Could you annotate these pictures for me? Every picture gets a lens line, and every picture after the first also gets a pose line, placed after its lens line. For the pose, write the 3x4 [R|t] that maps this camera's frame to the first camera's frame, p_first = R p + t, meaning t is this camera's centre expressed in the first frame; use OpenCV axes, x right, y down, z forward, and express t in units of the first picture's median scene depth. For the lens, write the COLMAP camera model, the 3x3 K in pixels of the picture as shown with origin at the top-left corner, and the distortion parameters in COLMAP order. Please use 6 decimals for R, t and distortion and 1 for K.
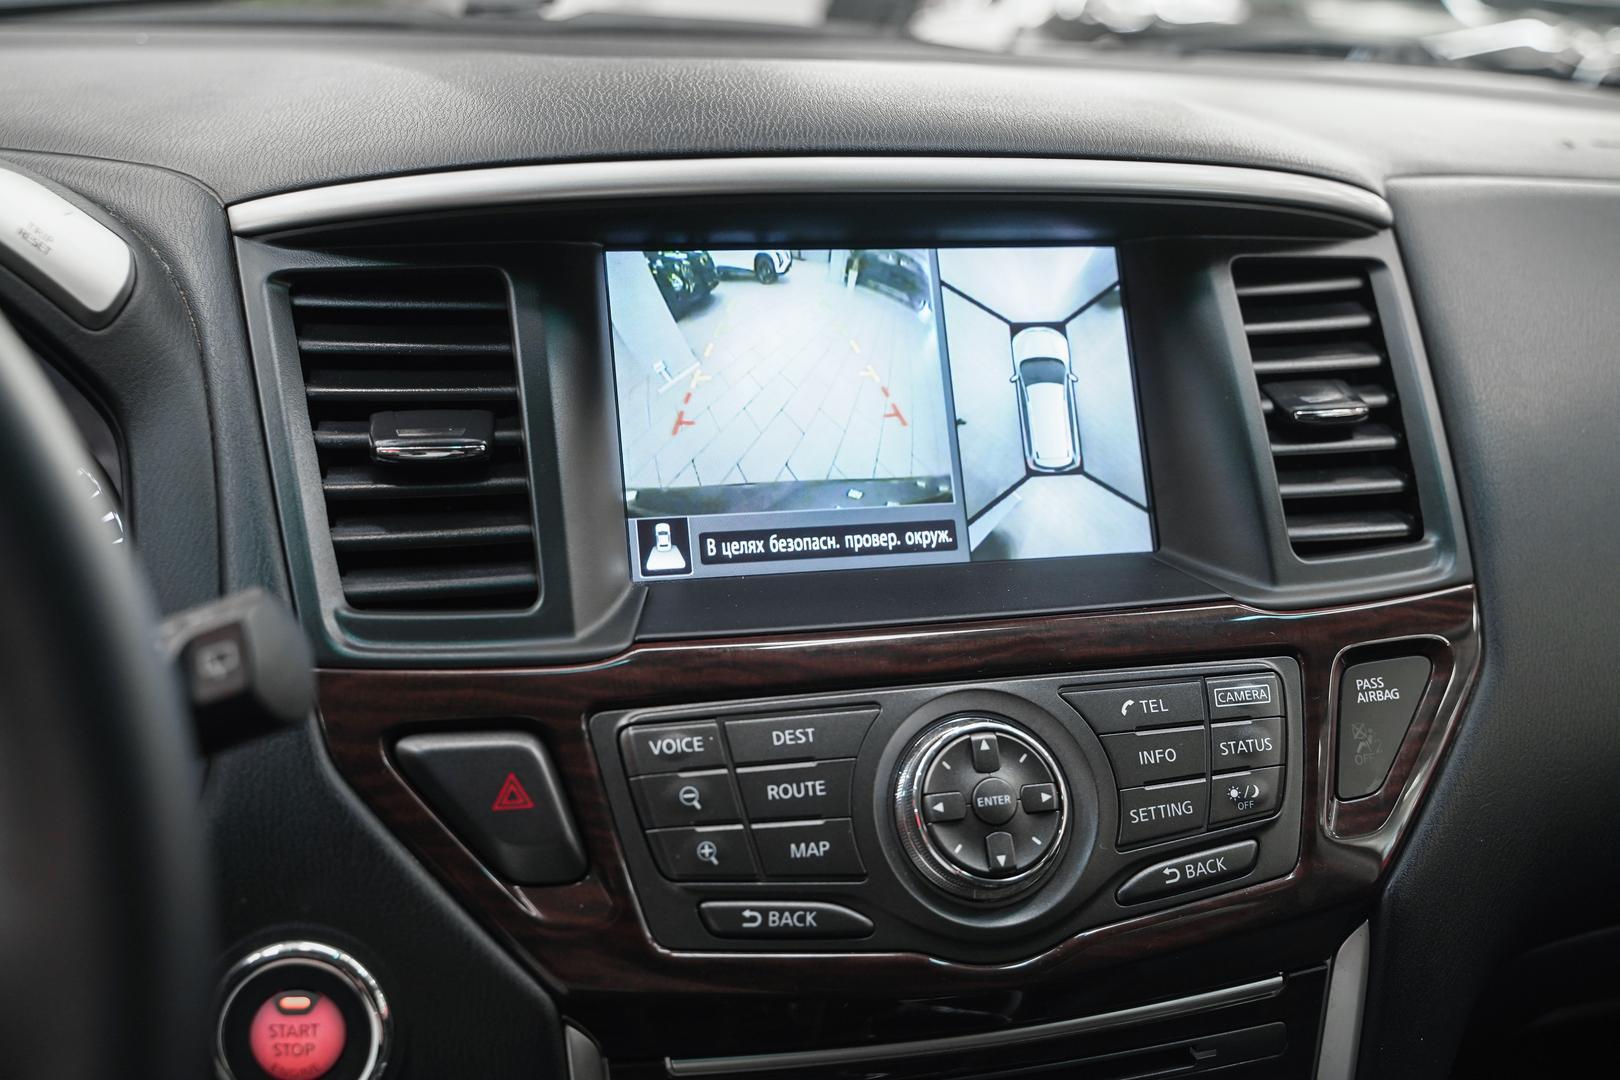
lens RADIAL K [[1789.8, 0, 810.0], [0, 1789.8, 540.0], [0, 0, 1]] dist [0.005452, -0.000733]
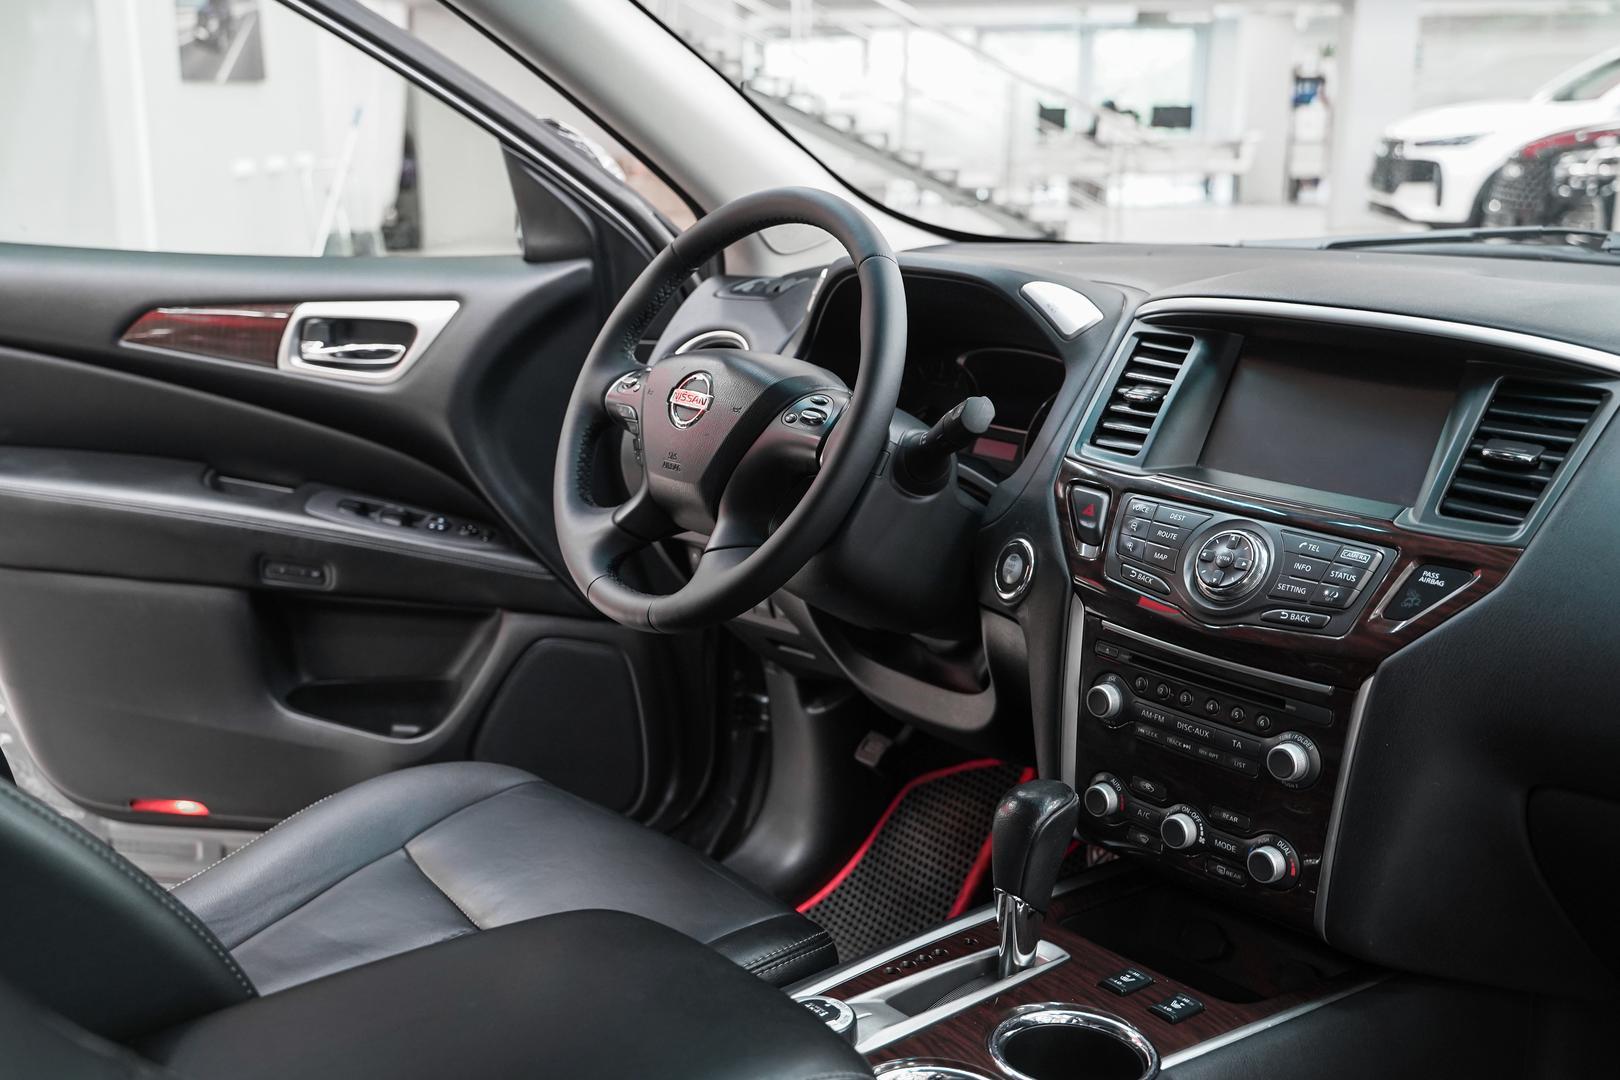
lens RADIAL K [[1707.0, 0, 748.5], [0, 1707.0, 492.9], [0, 0, 1]] dist [-0.006466, 0.024347]
pose [[0.389088, 0.161705, -0.906897, 1.917538], [-0.292657, 0.955170, 0.044754, 0.144008], [0.873477, 0.247997, 0.418969, -0.551514]]
